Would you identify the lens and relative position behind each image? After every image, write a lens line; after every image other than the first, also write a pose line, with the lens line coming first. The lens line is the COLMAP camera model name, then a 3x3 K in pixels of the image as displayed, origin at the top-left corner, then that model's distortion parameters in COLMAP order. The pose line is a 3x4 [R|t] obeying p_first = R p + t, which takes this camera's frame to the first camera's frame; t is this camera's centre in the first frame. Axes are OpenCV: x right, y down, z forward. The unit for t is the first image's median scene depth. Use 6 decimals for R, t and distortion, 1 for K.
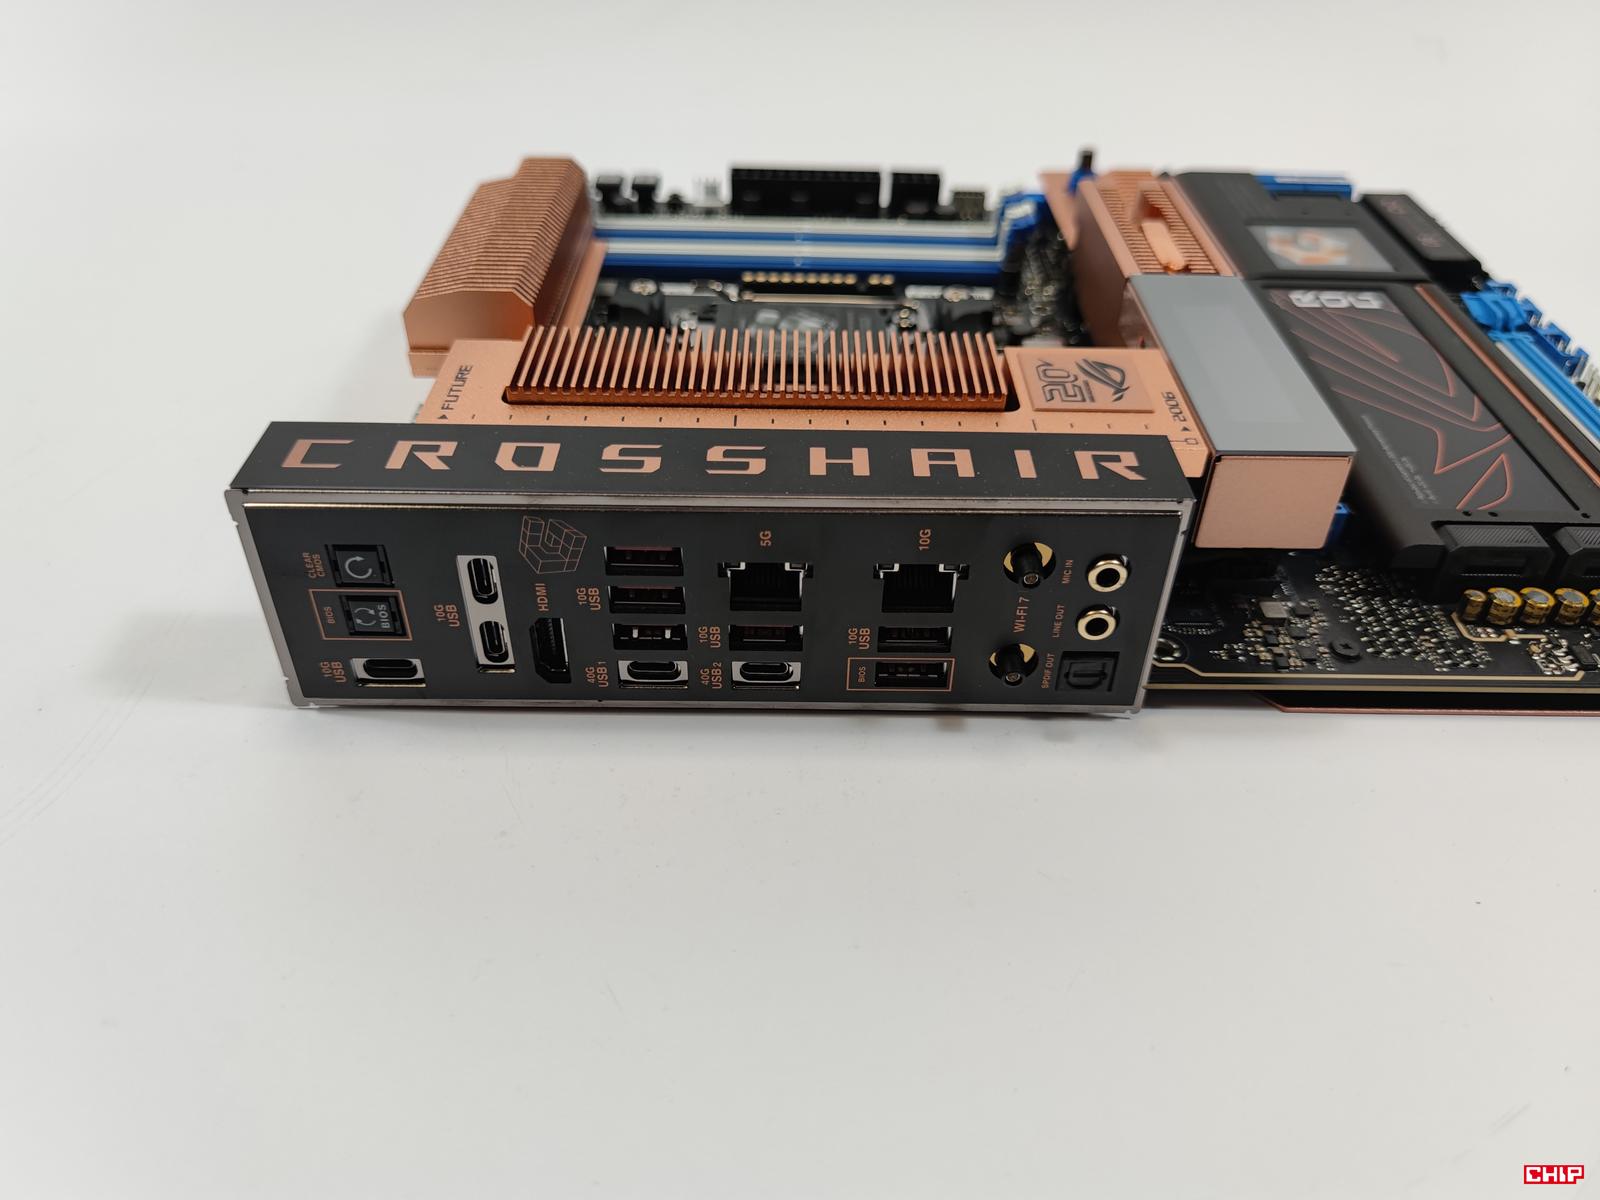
lens RADIAL K [[1219.7, 0, 800.4], [0, 1219.7, 604.7], [0, 0, 1]] dist [0.009204, -0.065276]
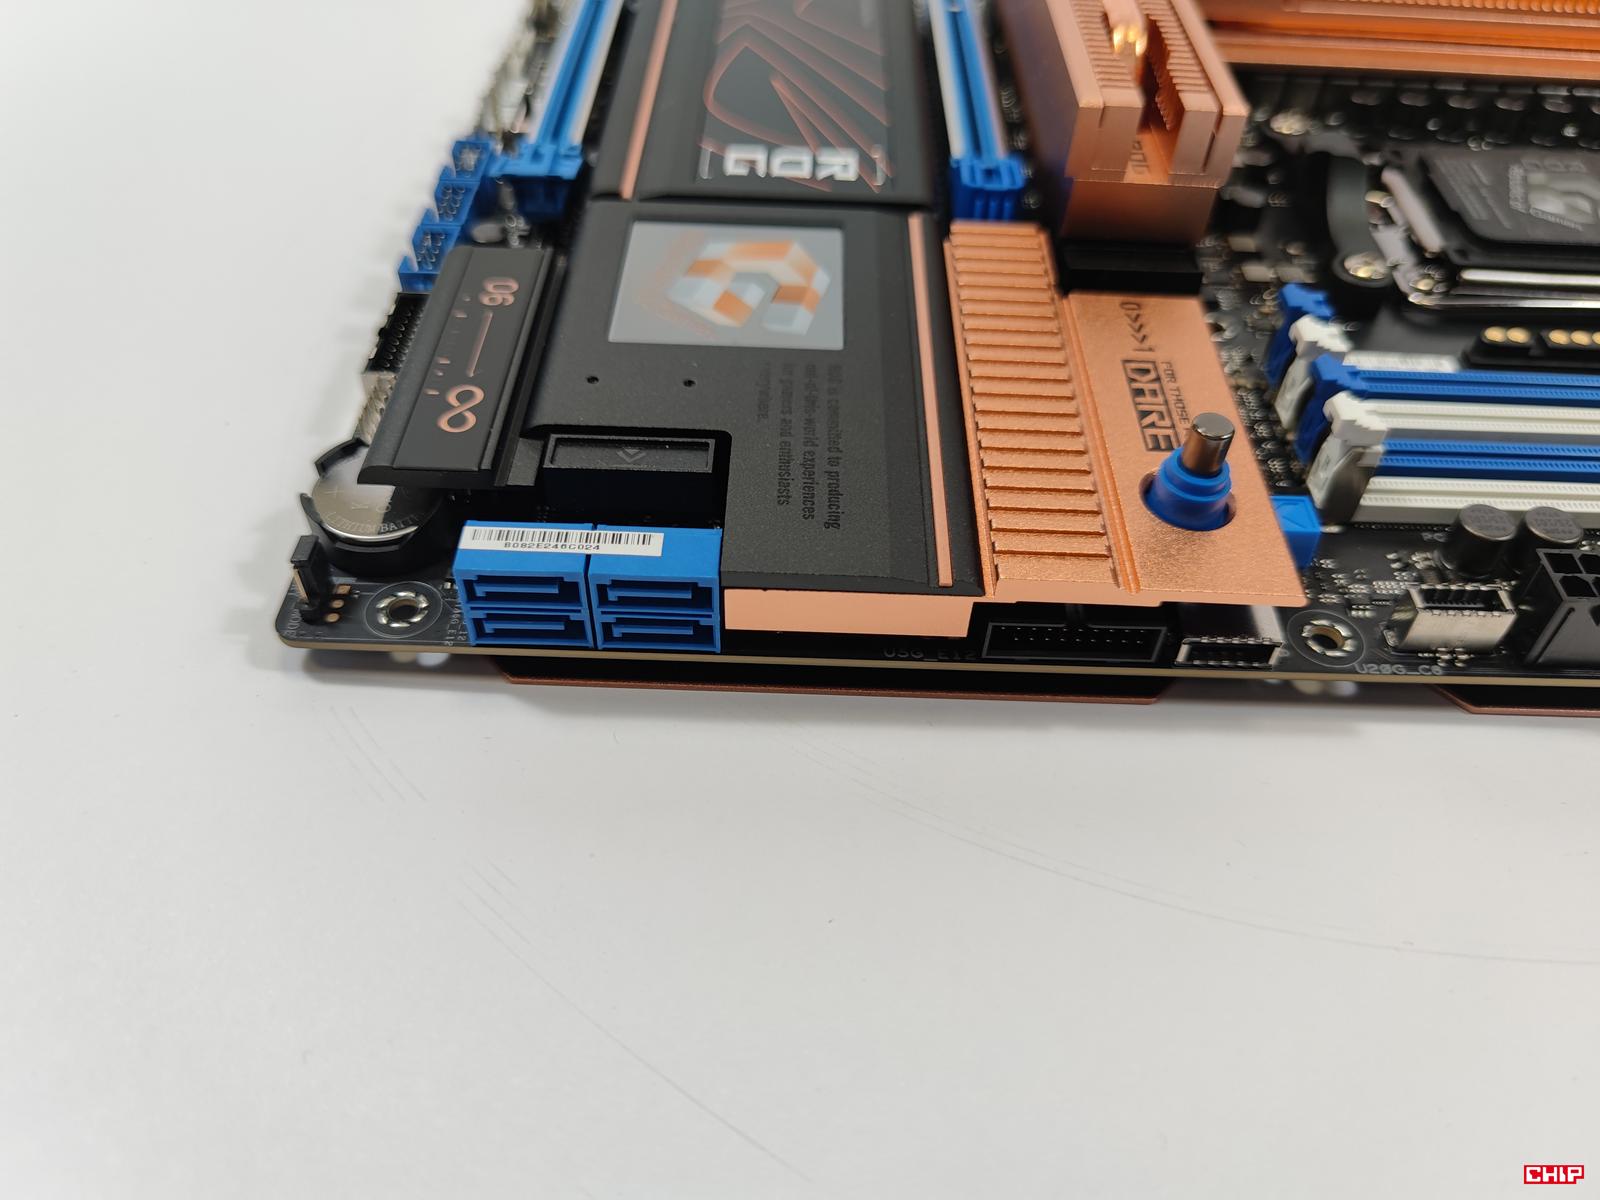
lens RADIAL K [[1219.7, 0, 791.1], [0, 1219.7, 595.5], [0, 0, 1]] dist [0.009204, -0.065276]
pose [[-0.998627, -0.045402, -0.026139, 0.688847], [-0.029085, 0.065486, 0.997430, -1.371774], [-0.043574, 0.996820, -0.066716, 1.968713]]
